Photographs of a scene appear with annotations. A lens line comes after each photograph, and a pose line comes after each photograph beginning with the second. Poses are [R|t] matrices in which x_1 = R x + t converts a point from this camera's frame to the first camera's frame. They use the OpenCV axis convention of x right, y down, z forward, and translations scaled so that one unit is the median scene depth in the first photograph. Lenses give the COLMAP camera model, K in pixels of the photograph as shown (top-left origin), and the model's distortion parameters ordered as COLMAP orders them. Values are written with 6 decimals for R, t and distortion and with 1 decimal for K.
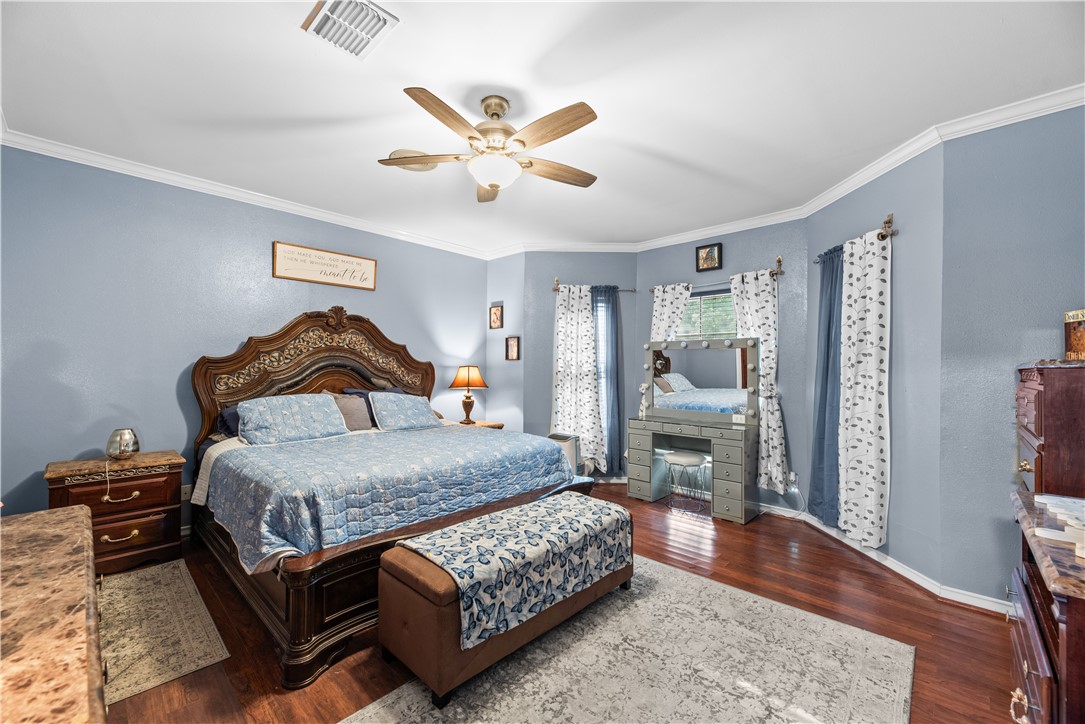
lens RADIAL K [[434.8, 0, 541.6], [0, 434.8, 364.4], [0, 0, 1]] dist [0.001048, 0.000005]
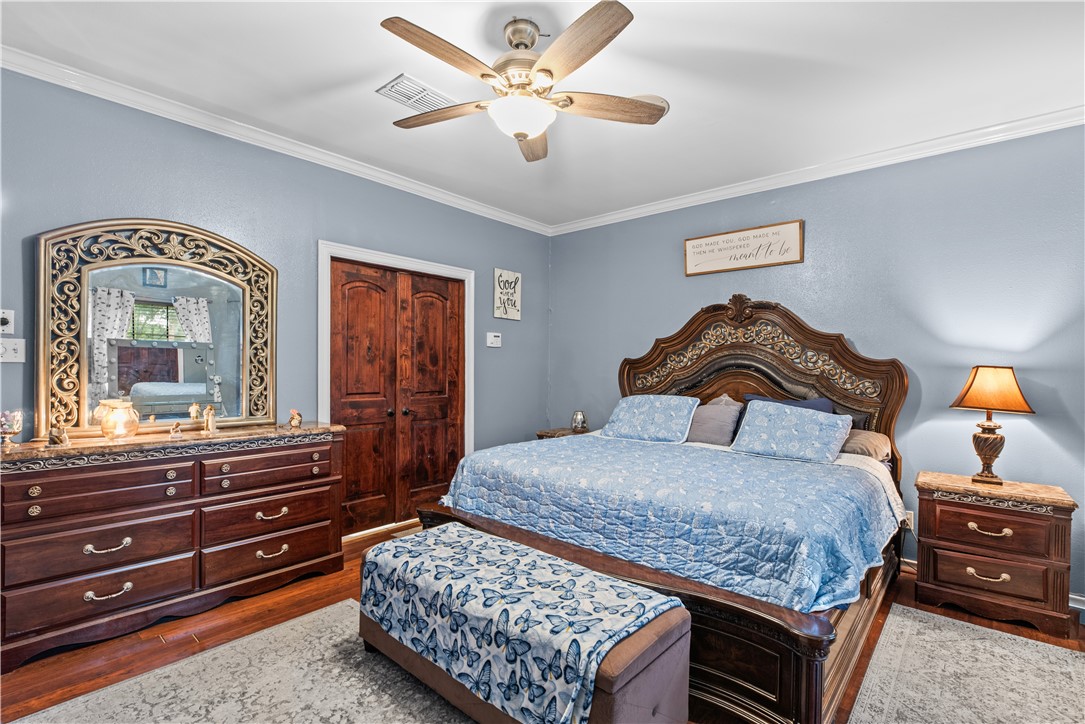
lens RADIAL K [[503.7, 0, 541.3], [0, 503.7, 367.9], [0, 0, 1]] dist [-0.001696, -0.000124]
pose [[0.037915, -0.004898, -0.999269, 0.590579], [-0.001717, 0.999986, -0.004966, 0.014781], [0.999279, 0.001904, 0.037907, 0.725615]]
